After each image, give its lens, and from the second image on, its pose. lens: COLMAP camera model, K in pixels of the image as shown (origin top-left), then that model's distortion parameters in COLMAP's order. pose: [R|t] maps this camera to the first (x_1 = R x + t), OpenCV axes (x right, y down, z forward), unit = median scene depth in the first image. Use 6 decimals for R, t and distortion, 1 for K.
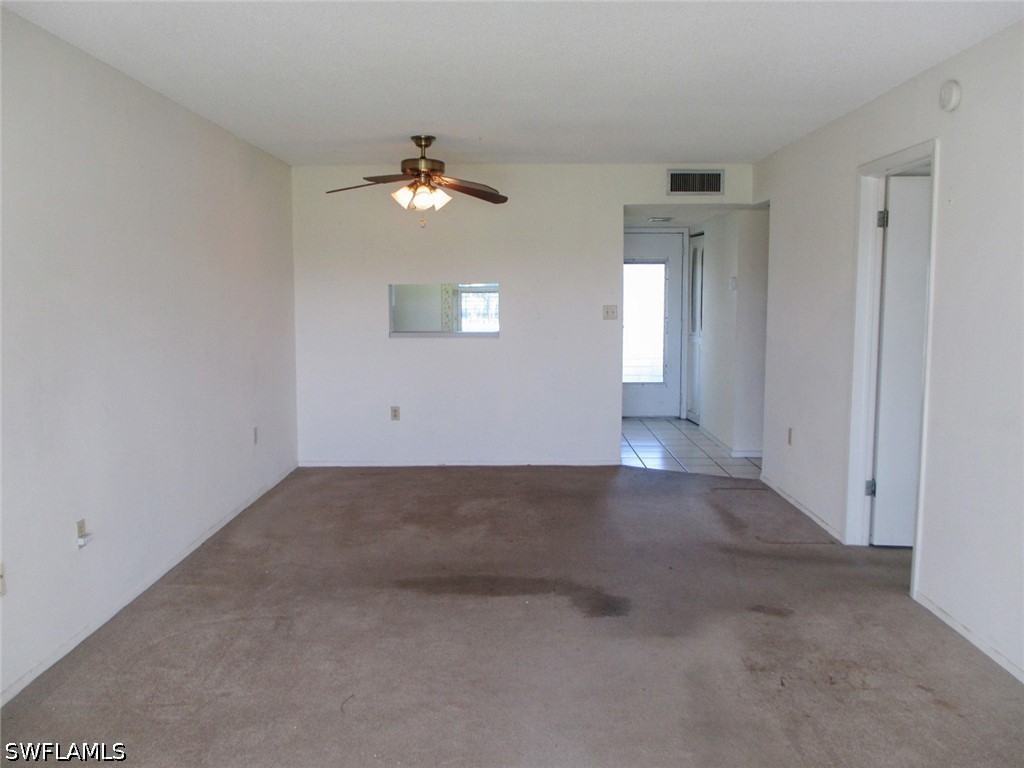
lens RADIAL K [[841.8, 0, 512.0], [0, 841.8, 384.0], [0, 0, 1]] dist [-0.053739, 0.008004]
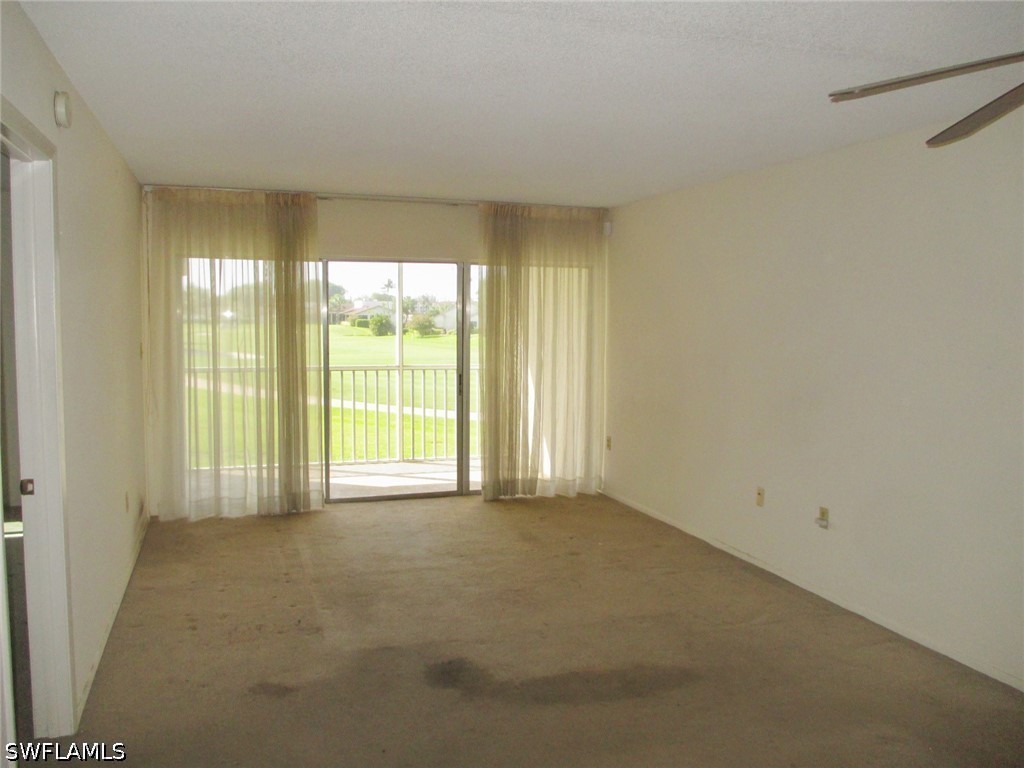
lens RADIAL K [[841.8, 0, 512.0], [0, 841.8, 384.0], [0, 0, 1]] dist [-0.053739, 0.008004]
pose [[-0.937592, 0.025995, -0.346765, 0.366762], [-0.037431, 0.983864, 0.174960, -0.221892], [0.345718, 0.177020, -0.921490, 1.835583]]
